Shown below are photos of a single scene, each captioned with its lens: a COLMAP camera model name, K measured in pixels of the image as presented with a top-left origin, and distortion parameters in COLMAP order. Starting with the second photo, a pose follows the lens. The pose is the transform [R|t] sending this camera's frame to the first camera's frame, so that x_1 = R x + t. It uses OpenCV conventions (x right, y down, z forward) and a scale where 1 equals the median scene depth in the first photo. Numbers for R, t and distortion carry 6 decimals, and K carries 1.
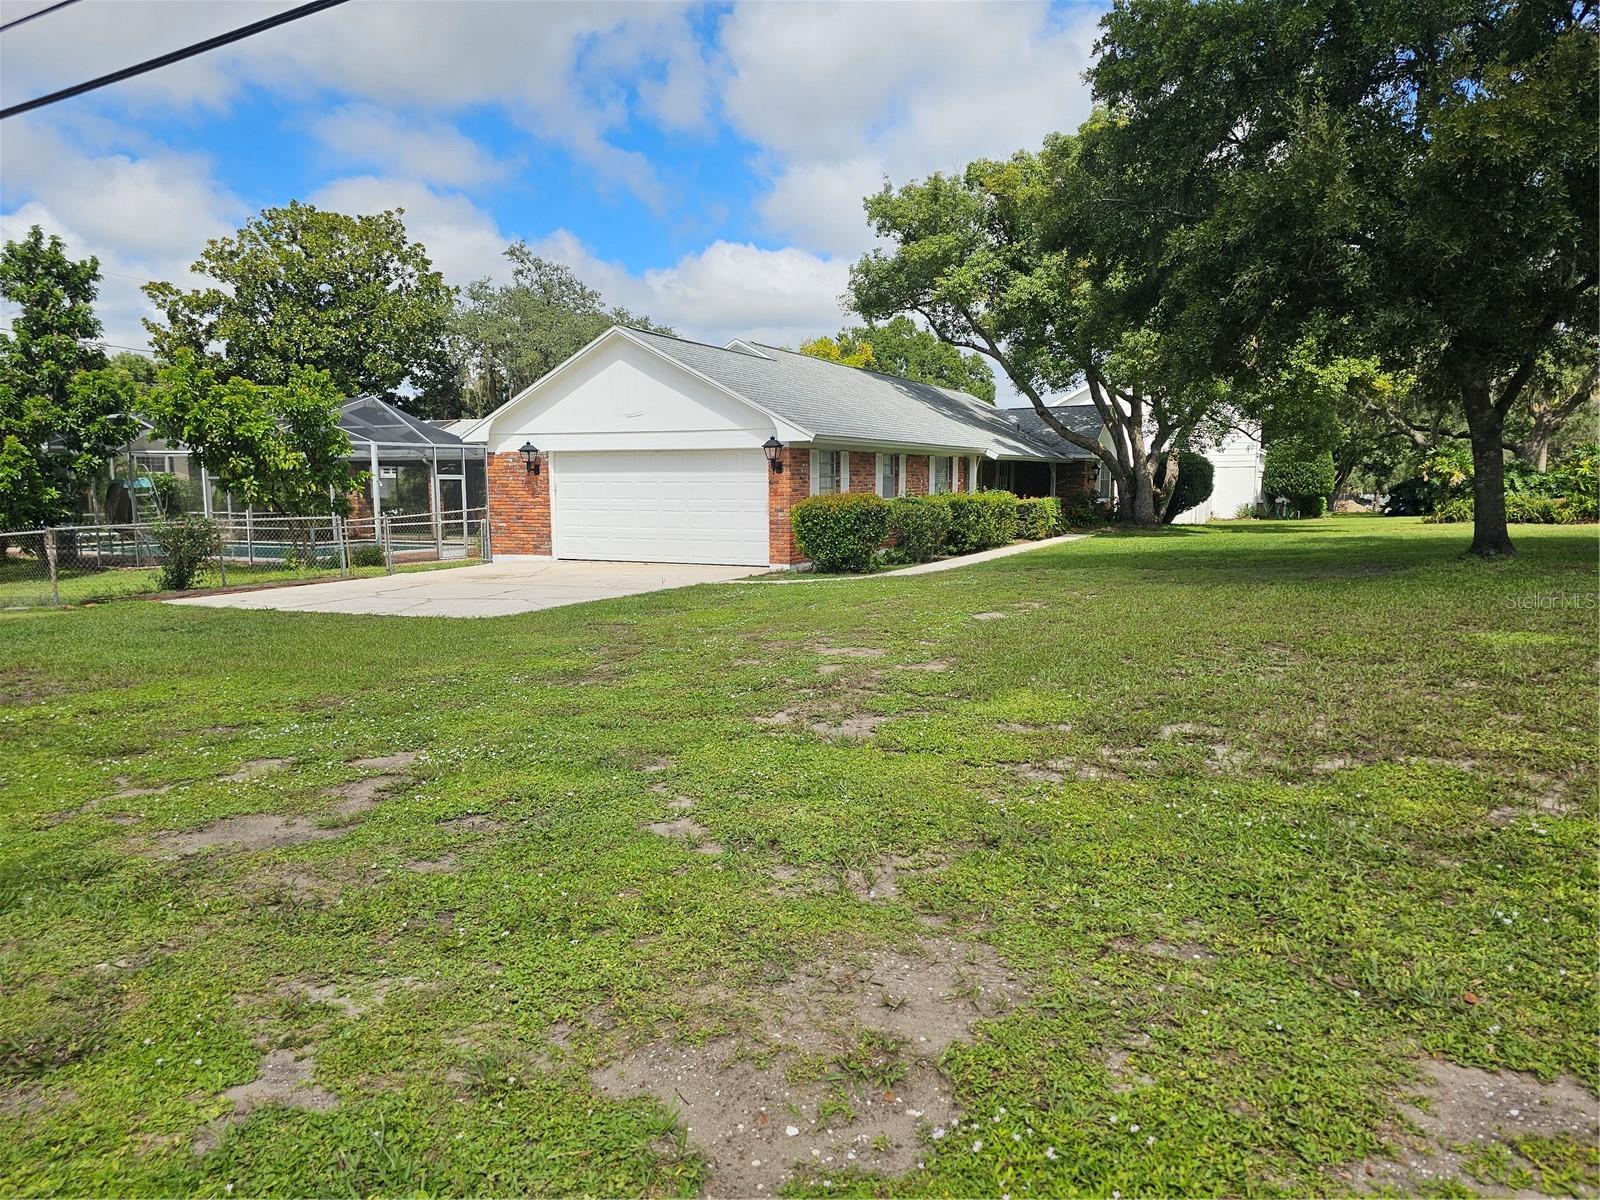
lens RADIAL K [[1062.7, 0, 800.0], [0, 1062.7, 600.0], [0, 0, 1]] dist [0.054418, -0.056153]
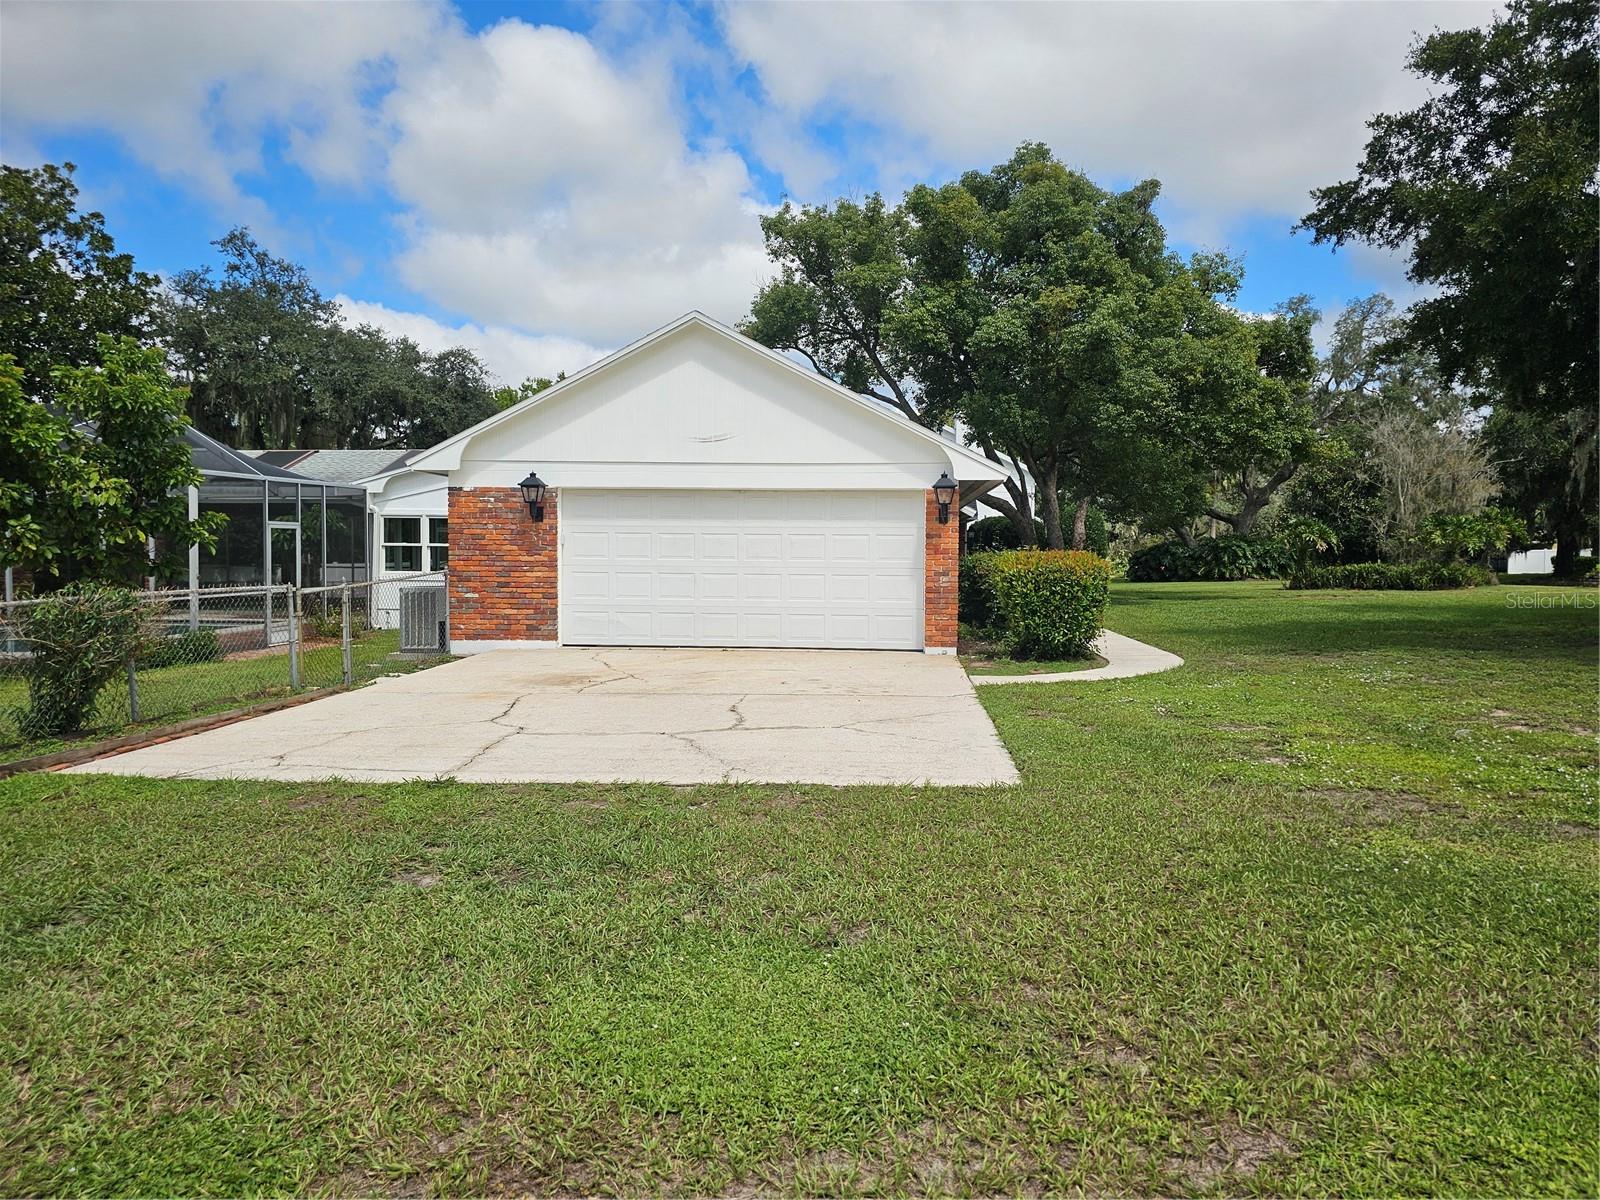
lens RADIAL K [[1062.7, 0, 800.0], [0, 1062.7, 600.0], [0, 0, 1]] dist [0.054418, -0.056153]
pose [[0.933689, -0.006946, 0.358017, -0.331035], [0.029609, 0.997886, -0.057859, -0.023488], [-0.356858, 0.064623, 0.931921, 0.310082]]
